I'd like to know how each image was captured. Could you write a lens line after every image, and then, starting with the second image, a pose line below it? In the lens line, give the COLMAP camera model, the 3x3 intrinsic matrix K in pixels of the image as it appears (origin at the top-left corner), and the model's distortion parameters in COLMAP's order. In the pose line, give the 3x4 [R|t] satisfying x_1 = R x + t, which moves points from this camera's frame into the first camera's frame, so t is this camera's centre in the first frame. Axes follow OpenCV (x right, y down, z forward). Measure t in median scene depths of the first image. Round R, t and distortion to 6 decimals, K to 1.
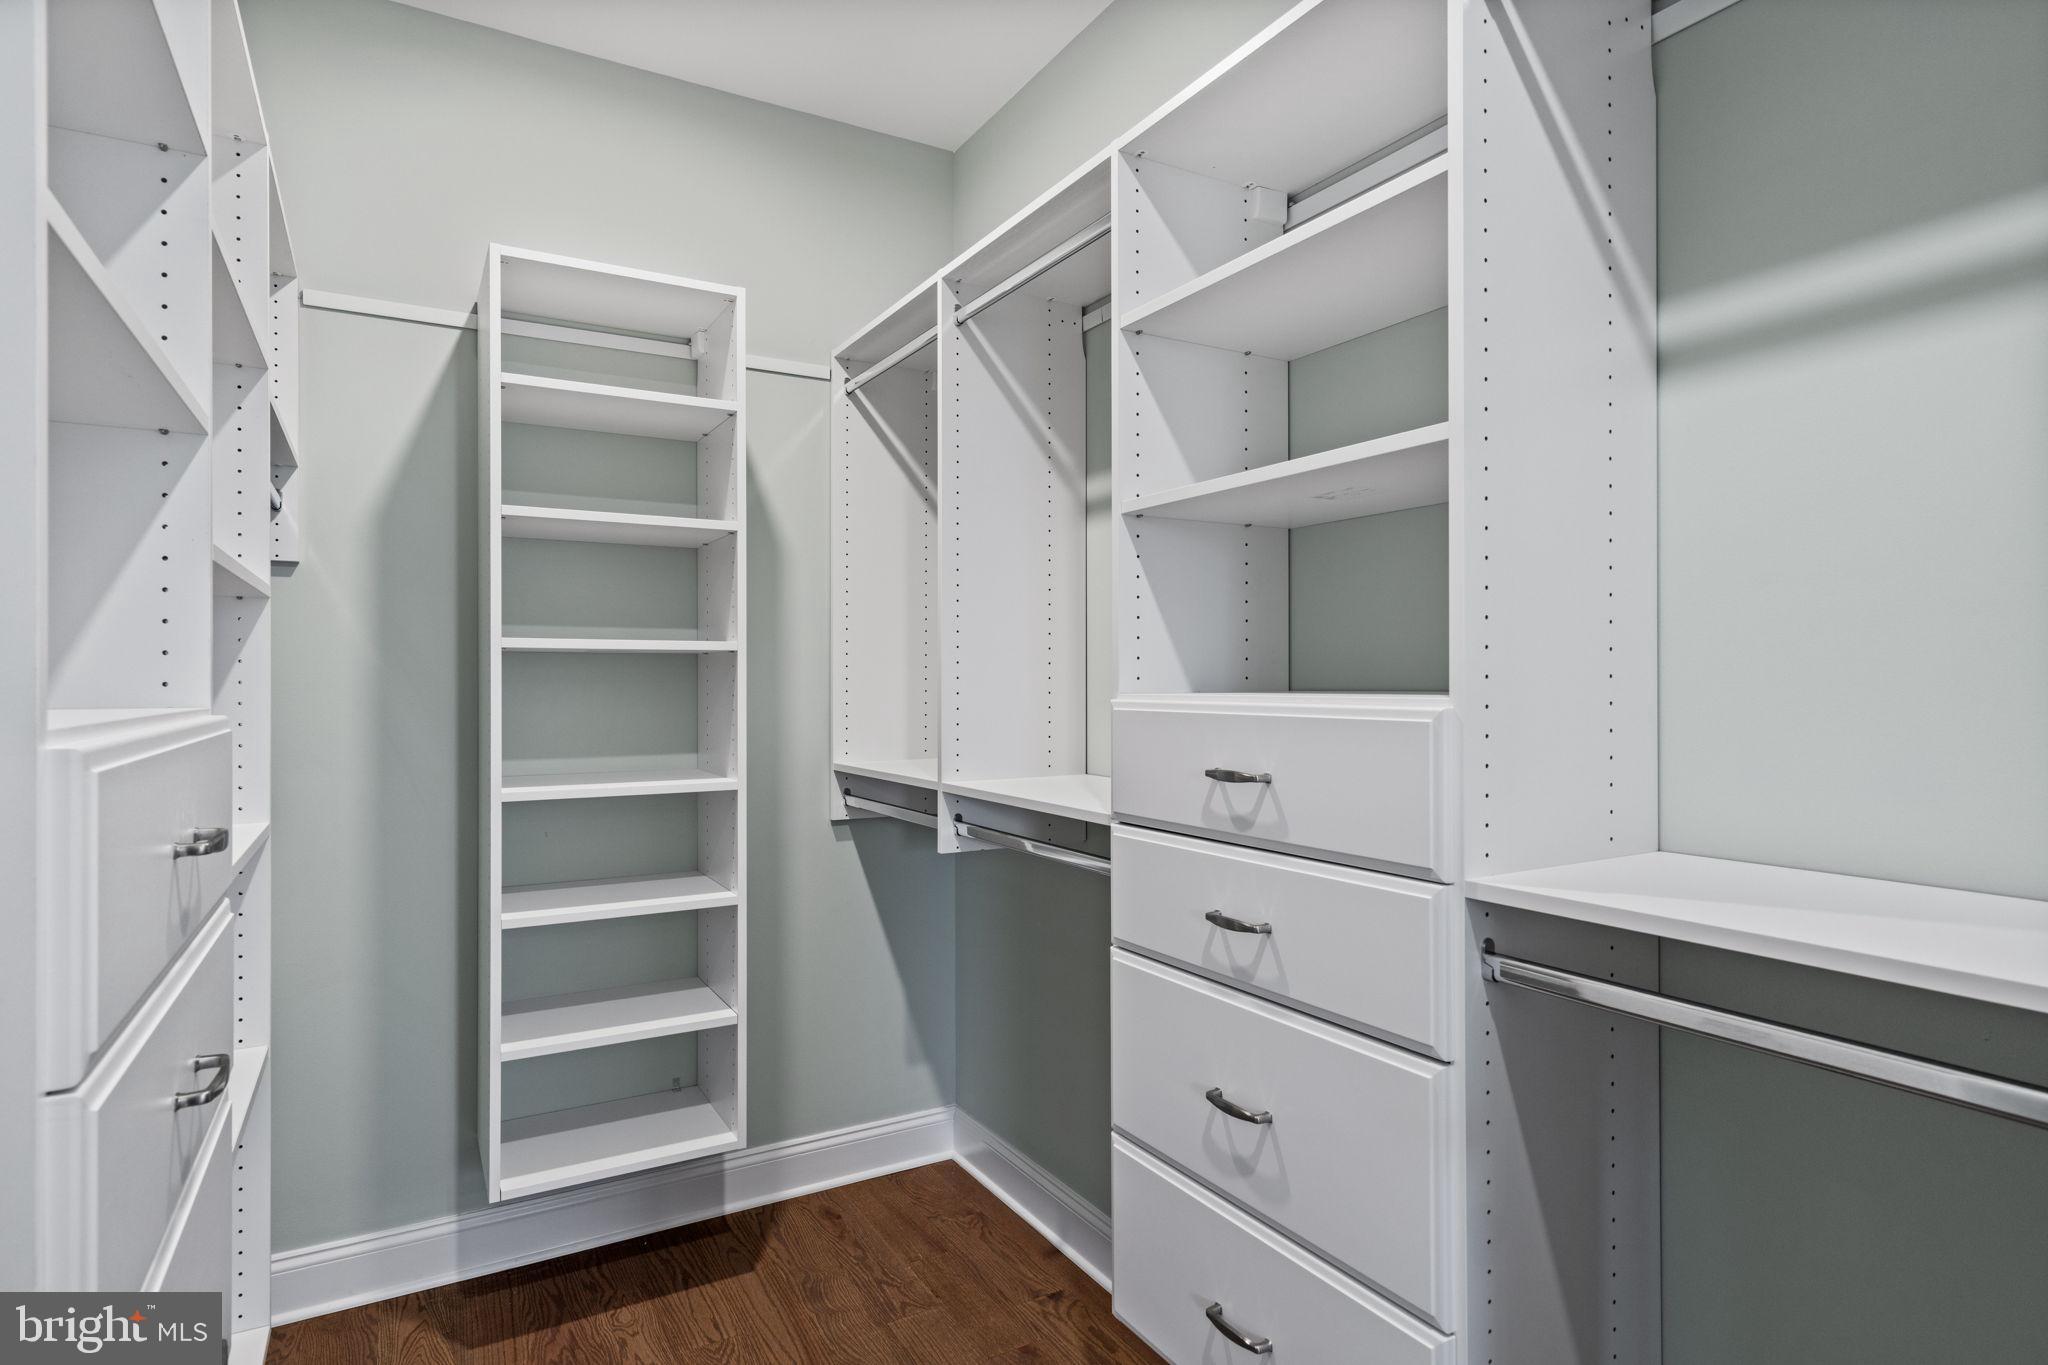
lens RADIAL K [[1073.6, 0, 1019.4], [0, 1073.6, 681.4], [0, 0, 1]] dist [0.003955, 0.001229]
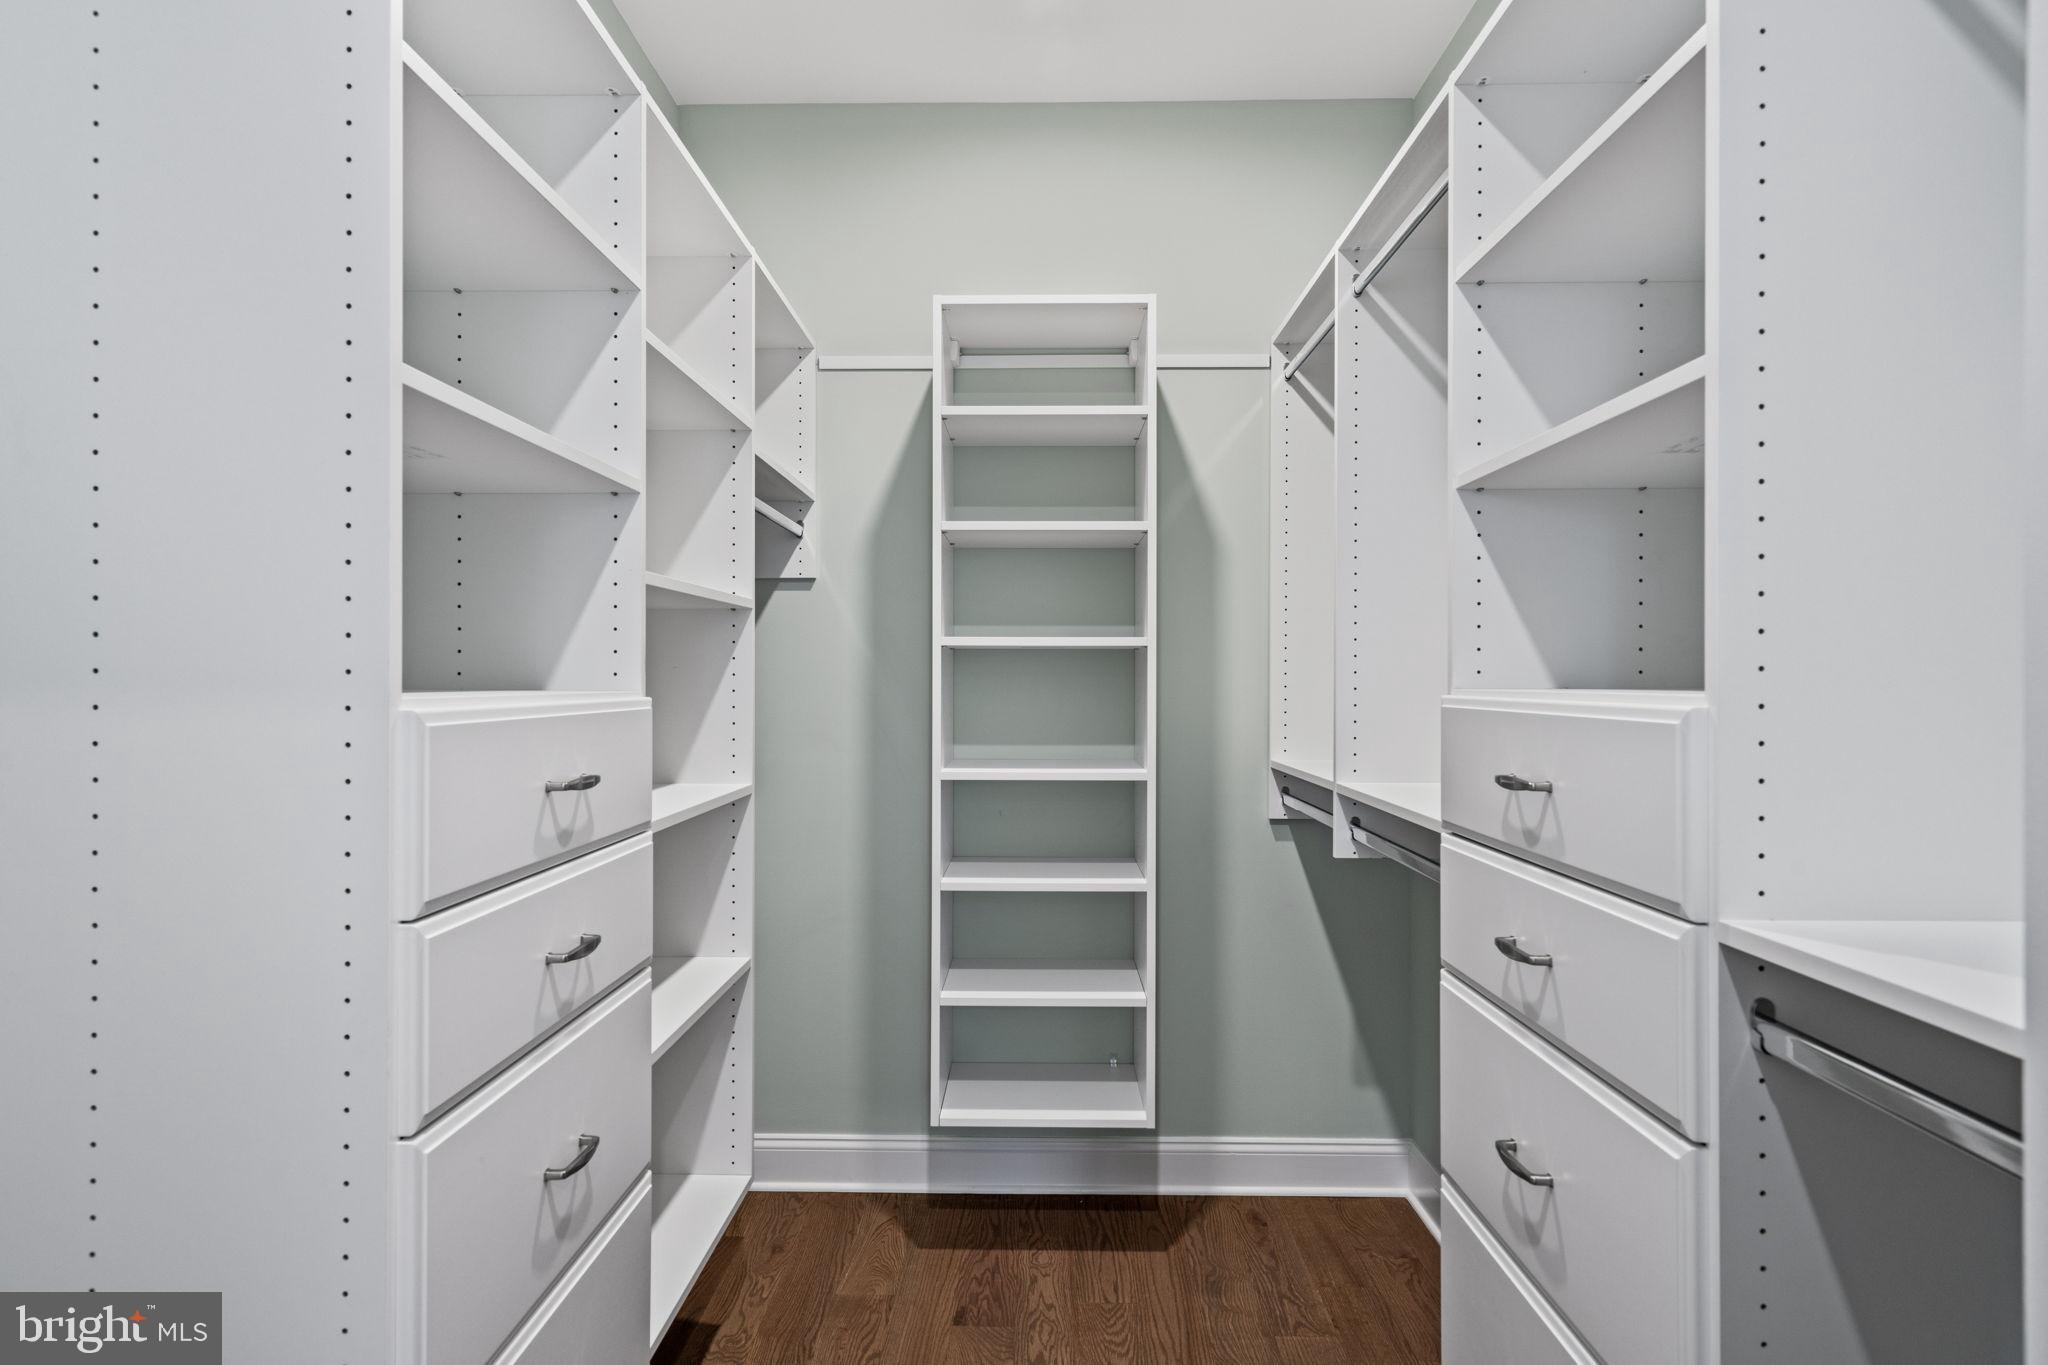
lens RADIAL K [[1134.8, 0, 1027.1], [0, 1134.8, 678.5], [0, 0, 1]] dist [0.005246, 0.000967]
pose [[0.861823, 0.004071, -0.507193, 0.203458], [-0.004015, 0.999991, 0.001202, 0.002076], [0.507194, 0.001000, 0.861832, -0.000263]]
